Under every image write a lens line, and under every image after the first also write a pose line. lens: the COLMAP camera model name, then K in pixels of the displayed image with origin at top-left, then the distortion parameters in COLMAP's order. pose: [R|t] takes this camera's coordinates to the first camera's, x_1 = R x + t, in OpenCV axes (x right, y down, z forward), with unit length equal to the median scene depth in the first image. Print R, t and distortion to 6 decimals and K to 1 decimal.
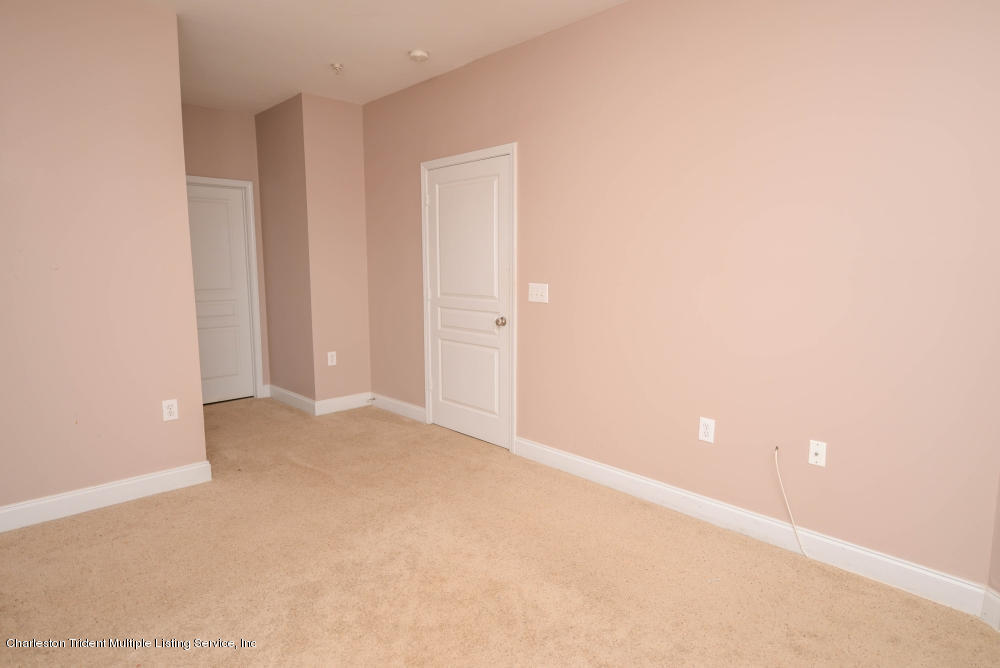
lens RADIAL K [[557.4, 0, 500.6], [0, 557.4, 341.0], [0, 0, 1]] dist [-0.003618, 0.003303]
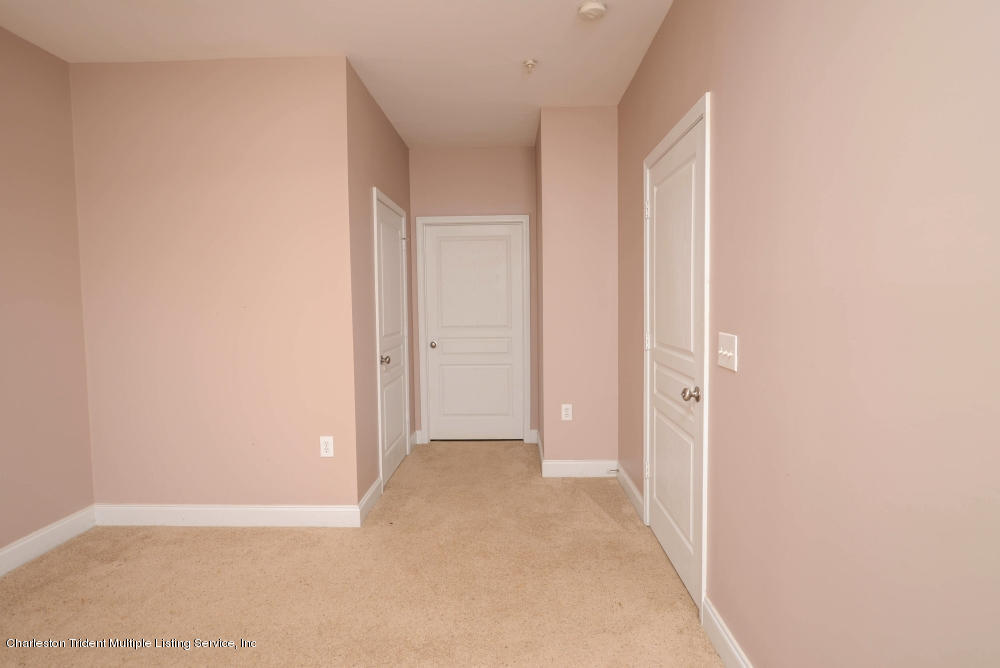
lens RADIAL K [[557.4, 0, 500.4], [0, 557.4, 337.0], [0, 0, 1]] dist [-0.003618, 0.003303]
pose [[0.697758, 0.041088, -0.715154, 0.289452], [-0.090115, 0.995457, -0.030731, -0.060591], [0.710642, 0.085889, 0.698291, 0.434726]]
